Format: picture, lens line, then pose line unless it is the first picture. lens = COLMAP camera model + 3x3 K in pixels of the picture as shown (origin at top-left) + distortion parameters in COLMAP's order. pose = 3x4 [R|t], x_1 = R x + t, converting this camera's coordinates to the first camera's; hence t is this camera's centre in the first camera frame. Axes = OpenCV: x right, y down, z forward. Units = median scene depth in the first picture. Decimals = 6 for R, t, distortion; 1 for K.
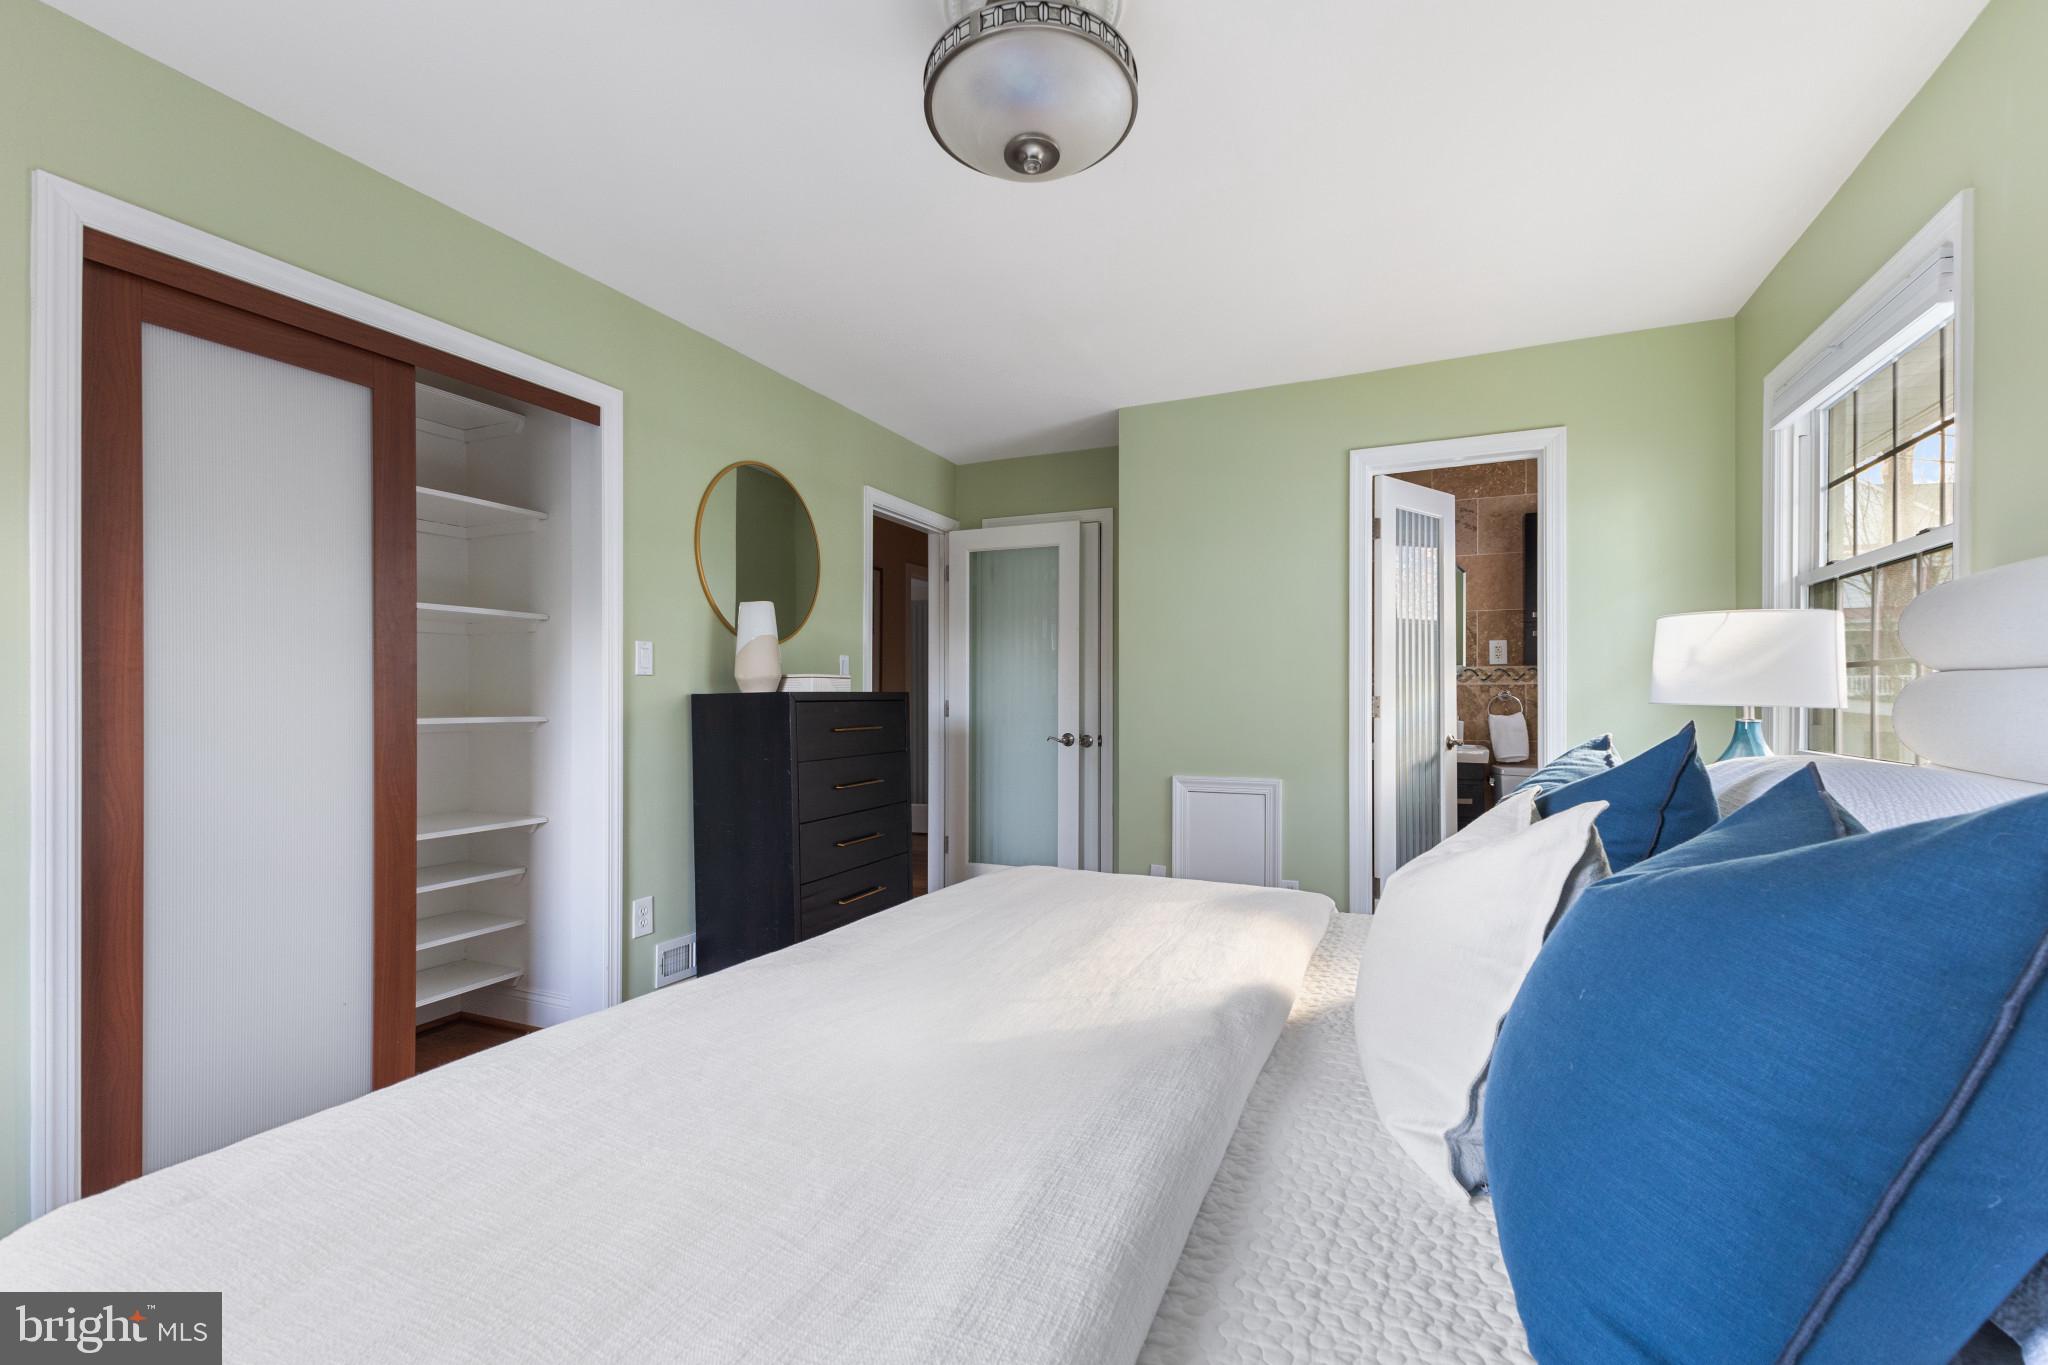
lens RADIAL K [[886.6, 0, 1024.0], [0, 886.6, 689.9], [0, 0, 1]] dist [0.013988, -0.002466]
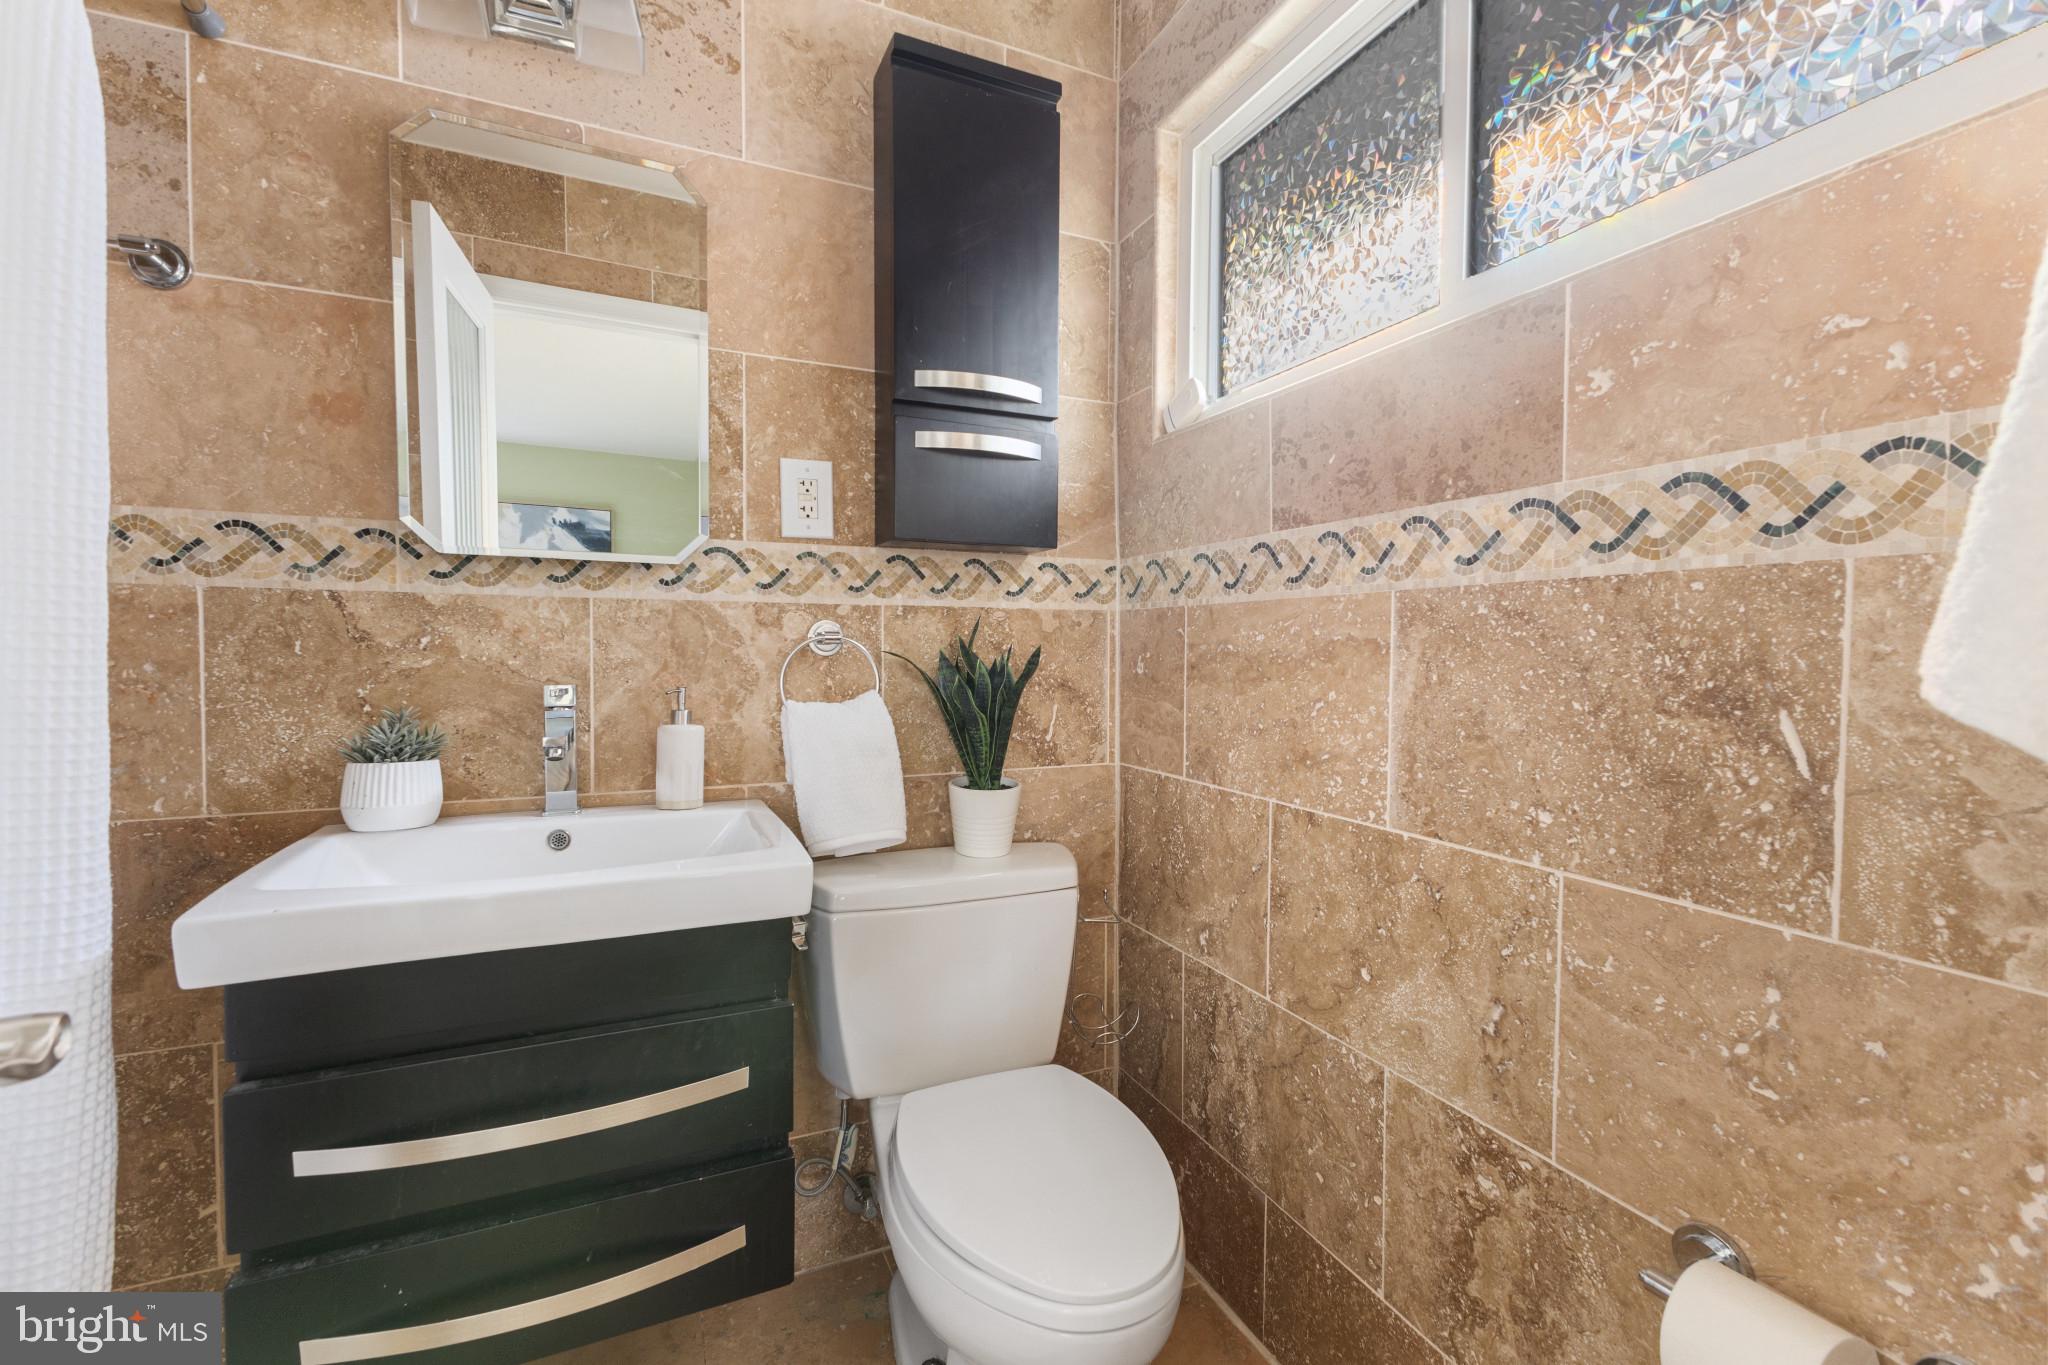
lens RADIAL K [[886.6, 0, 1026.4], [0, 886.6, 671.7], [0, 0, 1]] dist [0.013988, -0.002466]
pose [[0.667093, -0.020099, 0.744703, 0.350994], [-0.009337, 0.999332, 0.035336, 0.006419], [-0.744916, -0.030525, 0.666459, 0.732935]]
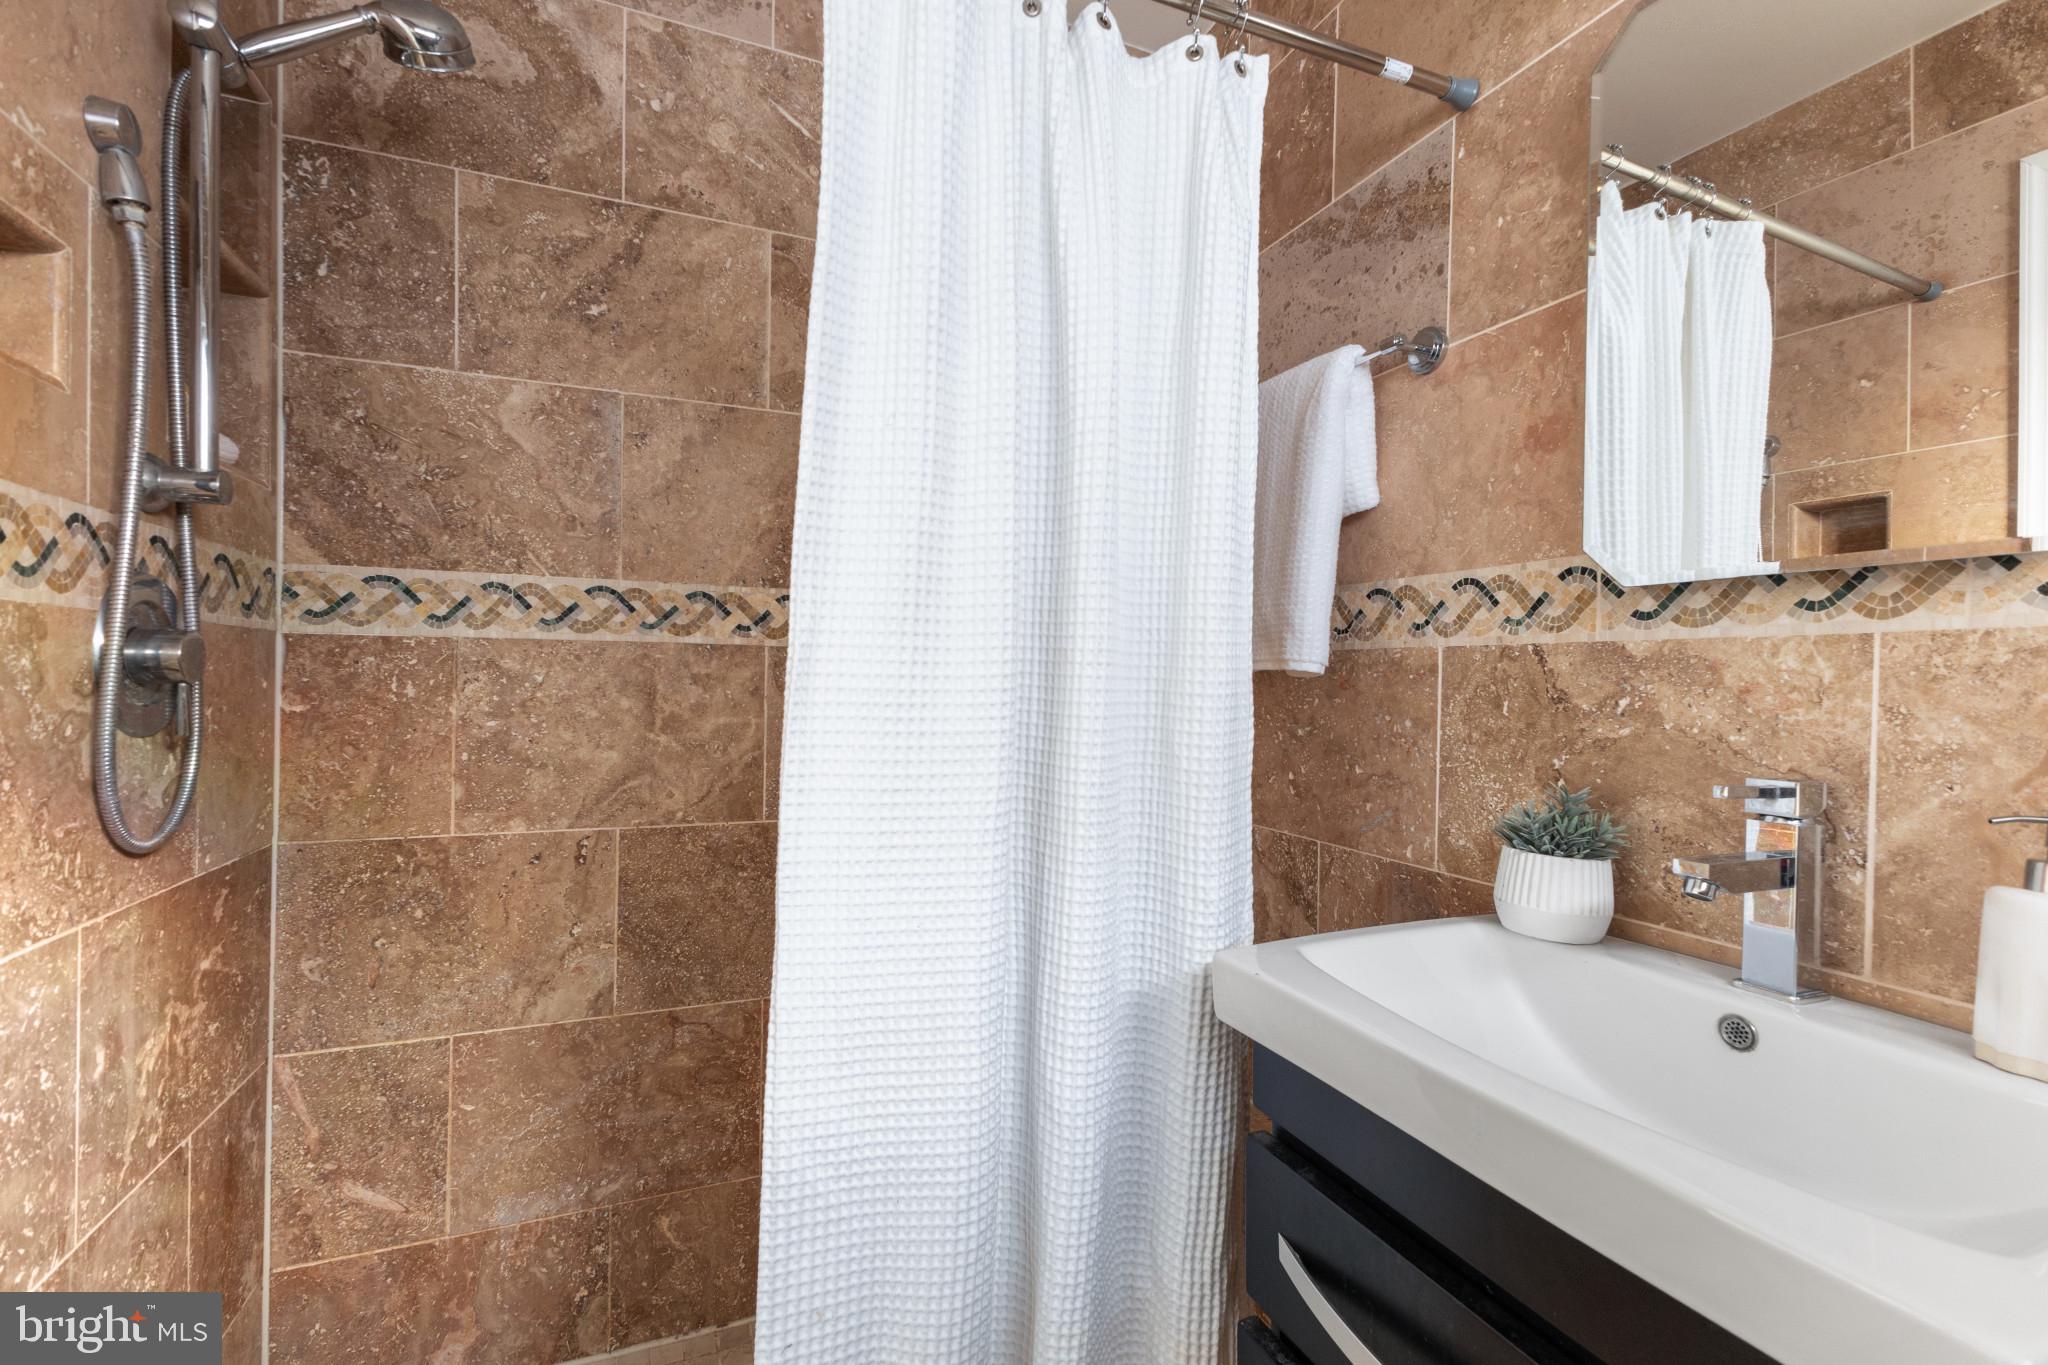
lens RADIAL K [[886.6, 0, 1023.7], [0, 886.6, 679.9], [0, 0, 1]] dist [0.013988, -0.002466]
pose [[0.717637, 0.003363, -0.696409, 0.473394], [0.000469, 0.999986, 0.005312, 0.001732], [0.696417, -0.004138, 0.717625, 0.803035]]
